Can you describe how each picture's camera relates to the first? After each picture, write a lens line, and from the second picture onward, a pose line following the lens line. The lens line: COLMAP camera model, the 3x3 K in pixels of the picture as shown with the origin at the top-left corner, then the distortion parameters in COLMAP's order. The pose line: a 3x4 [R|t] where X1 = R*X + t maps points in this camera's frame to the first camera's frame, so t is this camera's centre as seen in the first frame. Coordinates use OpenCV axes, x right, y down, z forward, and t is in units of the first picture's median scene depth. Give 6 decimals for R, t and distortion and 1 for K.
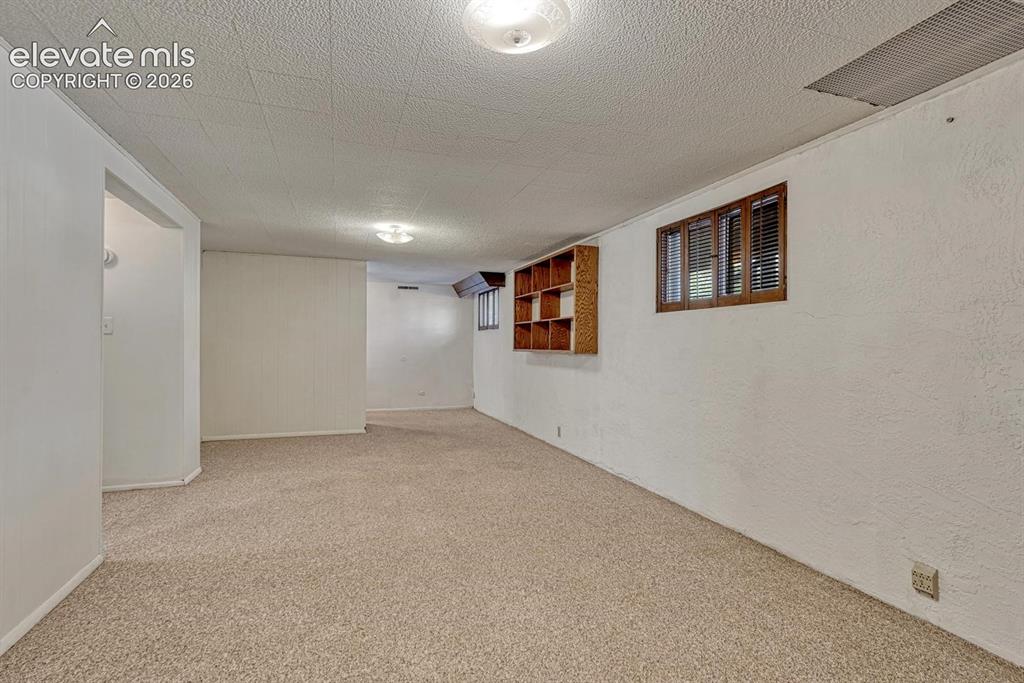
lens RADIAL K [[485.0, 0, 509.3], [0, 485.0, 346.6], [0, 0, 1]] dist [0.005918, -0.001433]
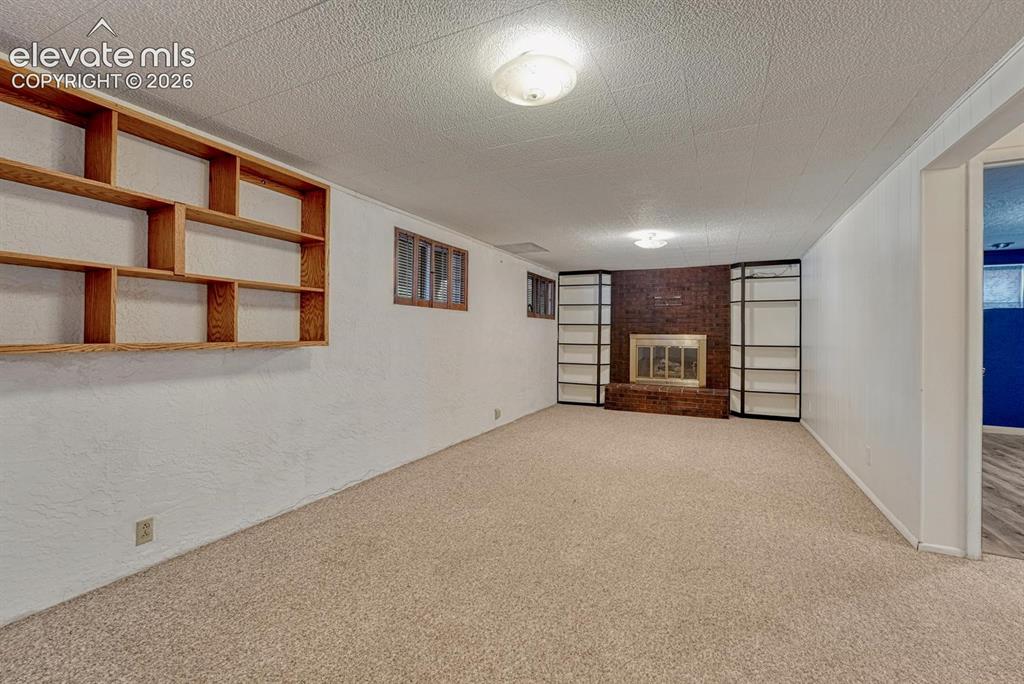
lens RADIAL K [[439.4, 0, 510.2], [0, 439.4, 333.5], [0, 0, 1]] dist [-0.013315, 0.002412]
pose [[-0.705314, -0.011055, 0.708809, -0.668422], [-0.012097, 0.999920, 0.003558, -0.010801], [-0.708792, -0.006065, -0.705392, 1.739474]]
